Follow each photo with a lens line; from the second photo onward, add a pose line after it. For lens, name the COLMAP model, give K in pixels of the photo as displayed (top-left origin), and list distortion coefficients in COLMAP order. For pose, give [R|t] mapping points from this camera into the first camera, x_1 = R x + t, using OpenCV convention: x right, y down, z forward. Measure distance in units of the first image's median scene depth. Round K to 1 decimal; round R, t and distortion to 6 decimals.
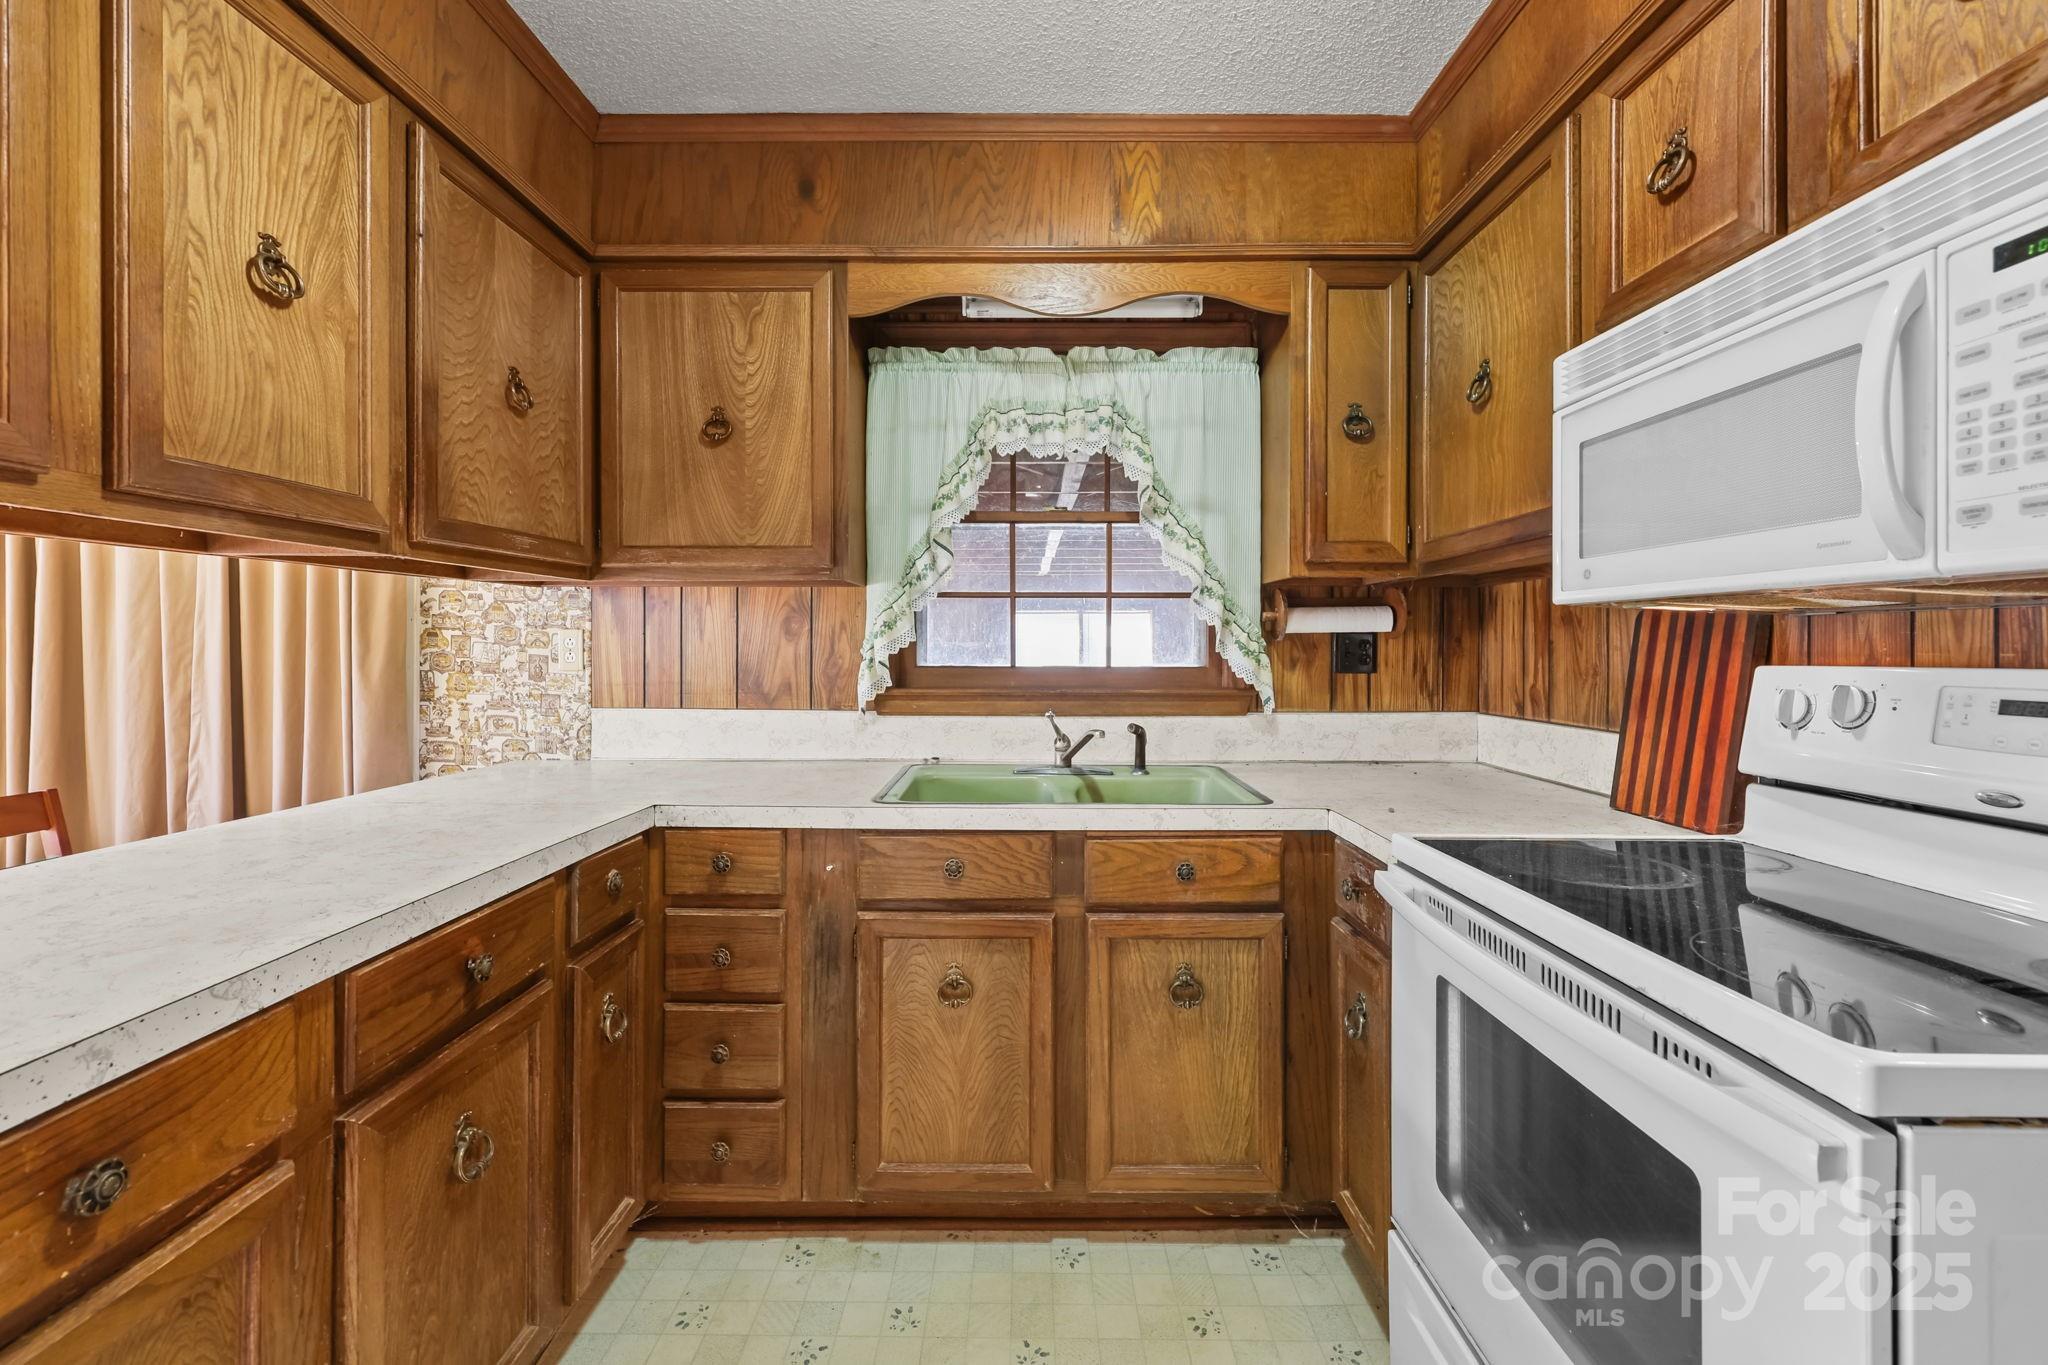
lens RADIAL K [[836.4, 0, 1016.9], [0, 836.4, 647.8], [0, 0, 1]] dist [-0.000413, 0.000357]
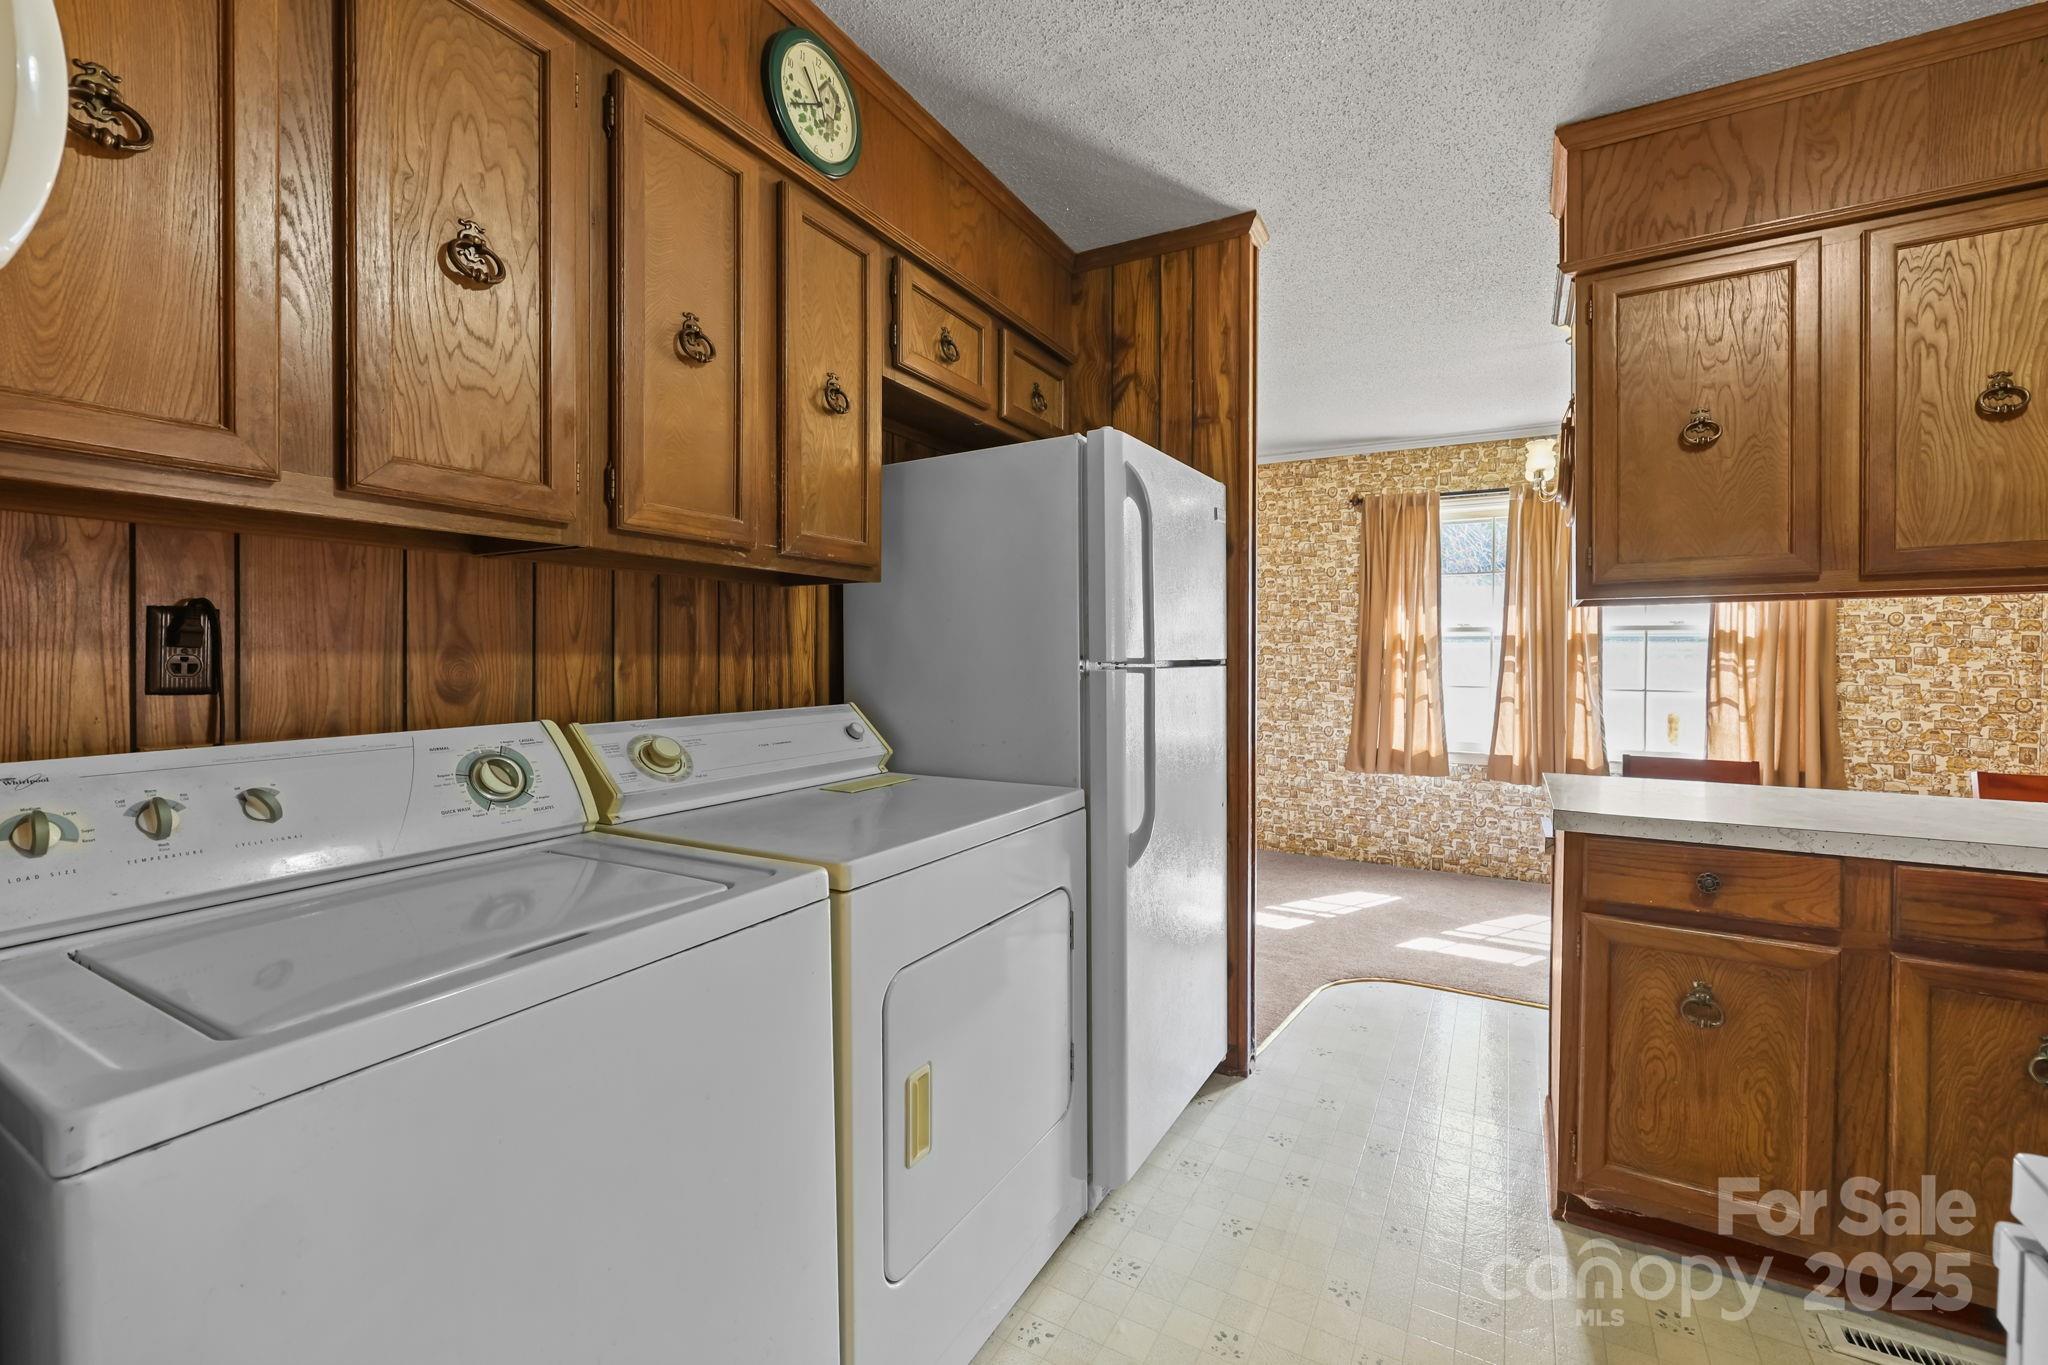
lens RADIAL K [[836.4, 0, 1036.6], [0, 836.4, 668.5], [0, 0, 1]] dist [-0.000413, 0.000357]
pose [[-0.492476, 0.004682, -0.870313, 0.685149], [-0.003734, 0.999965, 0.007492, 0.002403], [0.870318, 0.006939, -0.492442, 0.168219]]
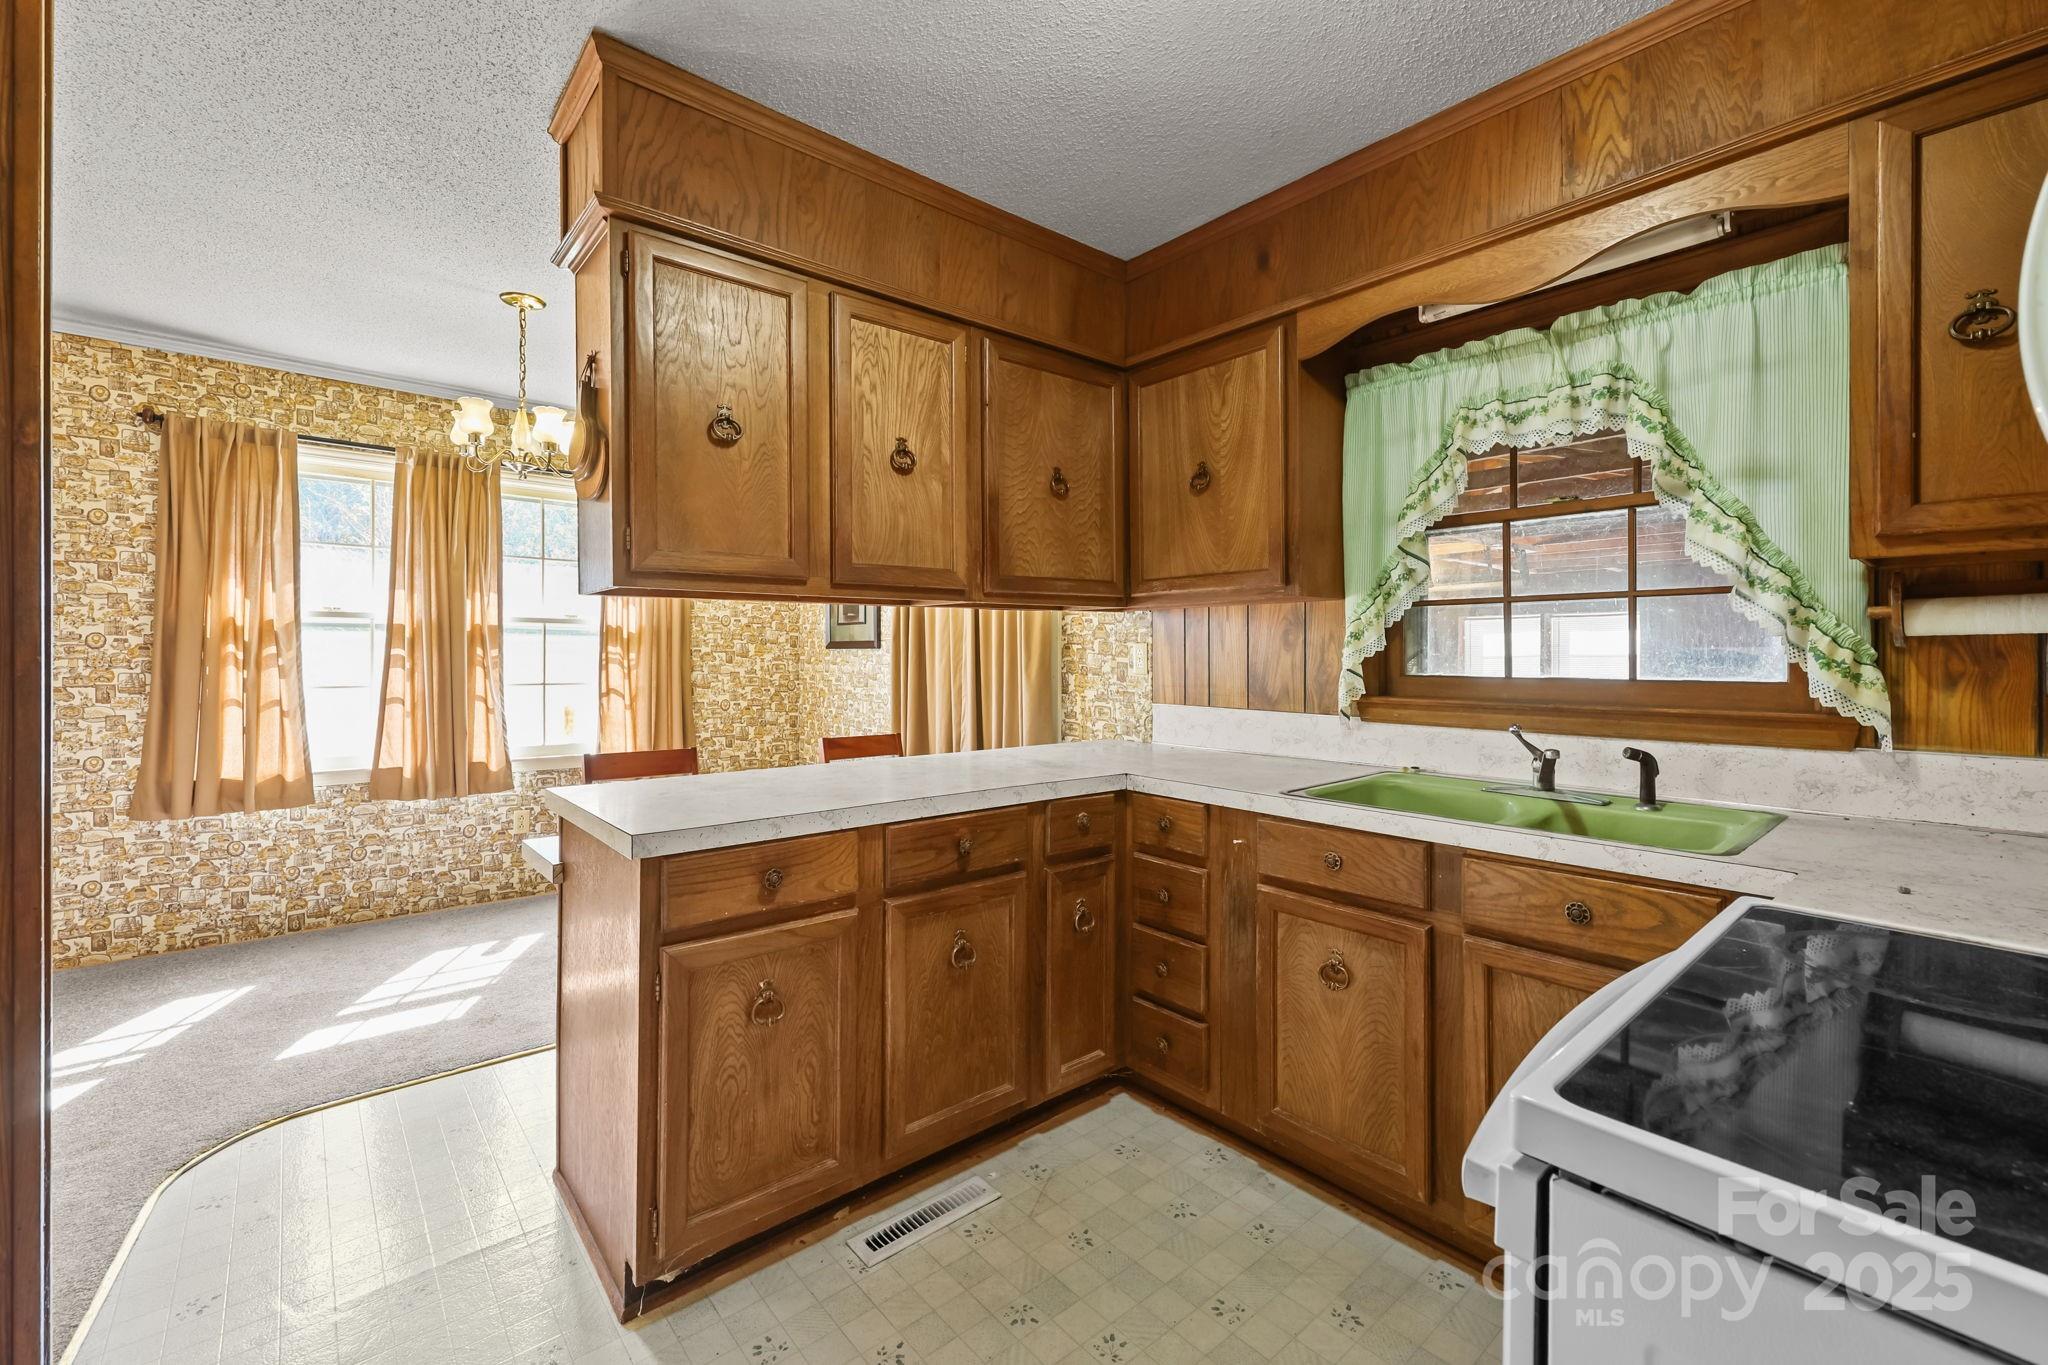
lens RADIAL K [[843.2, 0, 1009.7], [0, 843.2, 653.6], [0, 0, 1]] dist [-0.002749, 0.001086]
pose [[0.646870, -0.002440, -0.762596, 0.421722], [0.000993, 0.999997, -0.002357, -0.002607], [0.762599, 0.000767, 0.646870, -0.022726]]
